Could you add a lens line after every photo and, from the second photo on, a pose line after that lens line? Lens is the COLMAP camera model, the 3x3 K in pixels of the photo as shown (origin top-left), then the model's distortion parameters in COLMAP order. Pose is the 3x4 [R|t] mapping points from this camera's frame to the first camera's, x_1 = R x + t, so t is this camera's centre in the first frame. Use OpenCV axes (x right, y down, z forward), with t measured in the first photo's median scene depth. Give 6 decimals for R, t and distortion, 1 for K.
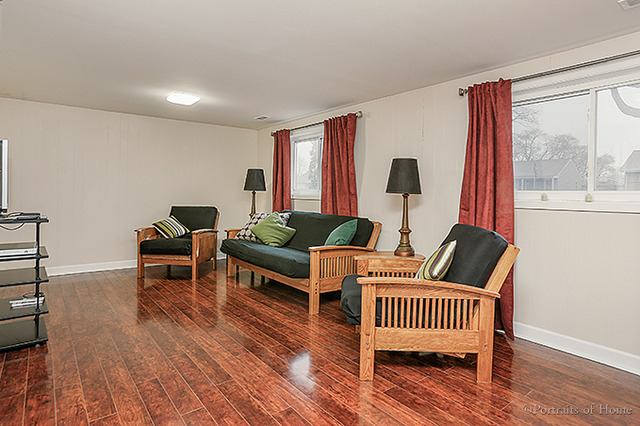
lens RADIAL K [[337.1, 0, 320.0], [0, 337.1, 213.0], [0, 0, 1]] dist [-0.002301, -0.001536]
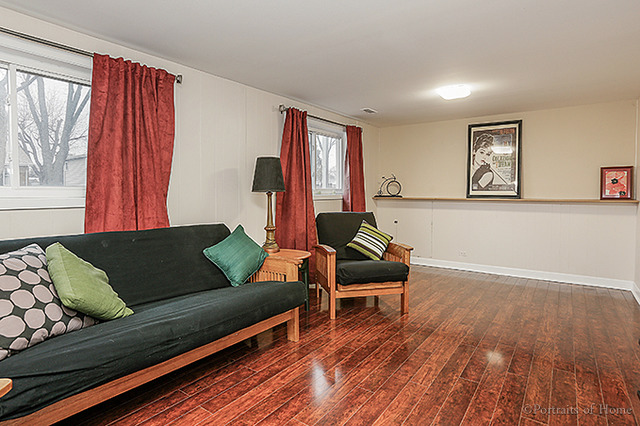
lens RADIAL K [[362.7, 0, 320.0], [0, 362.7, 213.0], [0, 0, 1]] dist [-0.037483, 0.002127]
pose [[-0.269653, -0.068551, 0.960515, -0.883717], [0.055207, 0.994722, 0.086490, -0.083177], [-0.961374, 0.076349, -0.264445, 1.183753]]
